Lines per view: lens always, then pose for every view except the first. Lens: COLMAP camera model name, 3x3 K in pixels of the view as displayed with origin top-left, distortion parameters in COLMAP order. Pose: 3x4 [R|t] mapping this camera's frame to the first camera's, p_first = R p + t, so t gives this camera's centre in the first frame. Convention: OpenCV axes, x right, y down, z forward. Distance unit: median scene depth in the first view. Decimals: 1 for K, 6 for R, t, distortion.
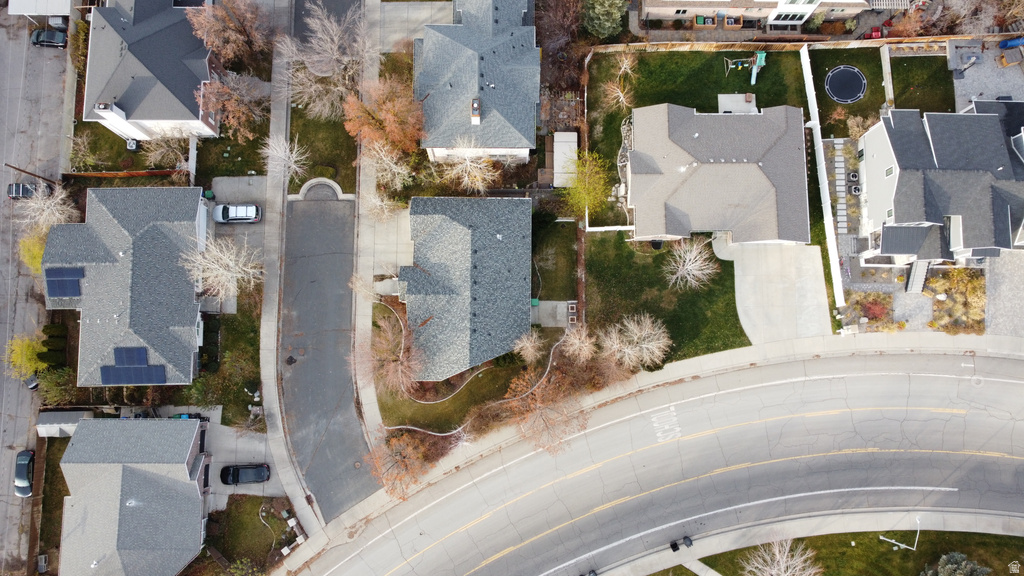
lens RADIAL K [[771.2, 0, 509.8], [0, 771.2, 284.4], [0, 0, 1]] dist [0.009500, -0.008360]
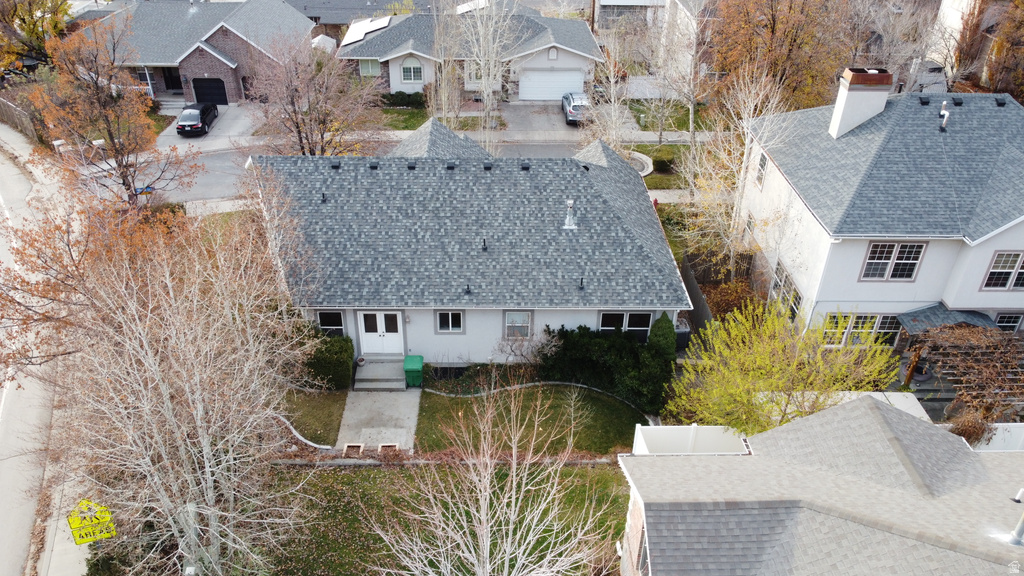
lens RADIAL K [[771.2, 0, 509.8], [0, 771.2, 284.4], [0, 0, 1]] dist [0.009500, -0.008360]
pose [[0.029150, 0.536553, -0.843363, 0.326949], [-0.993762, 0.106419, 0.033356, -0.039180], [0.107647, 0.837129, 0.536308, 0.784085]]
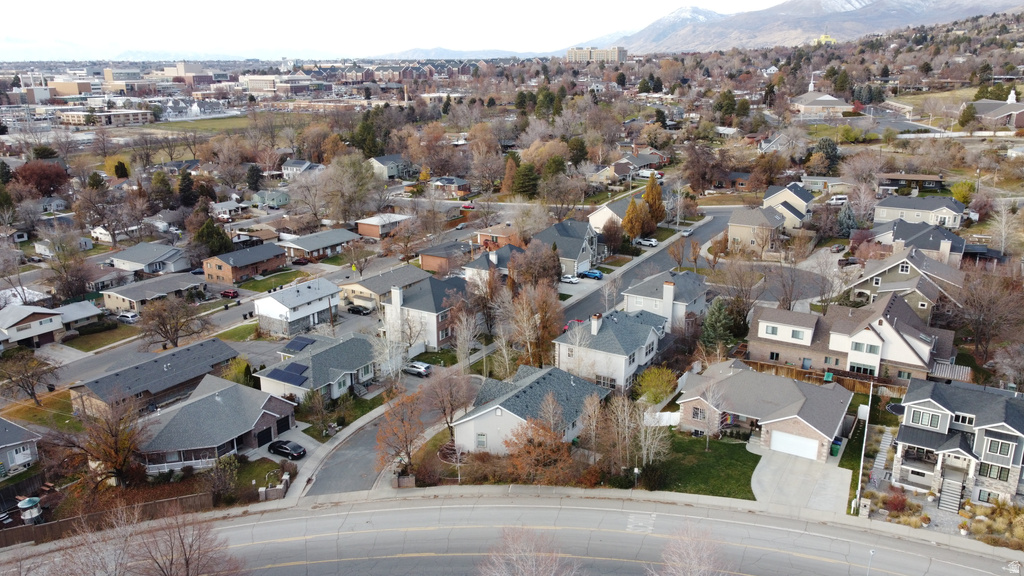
lens RADIAL K [[771.2, 0, 509.8], [0, 771.2, 284.4], [0, 0, 1]] dist [0.009500, -0.008360]
pose [[0.850007, 0.139942, -0.507844, 0.498843], [-0.521682, 0.357332, -0.774701, 0.882437], [0.073056, 0.923434, 0.376740, 0.356037]]
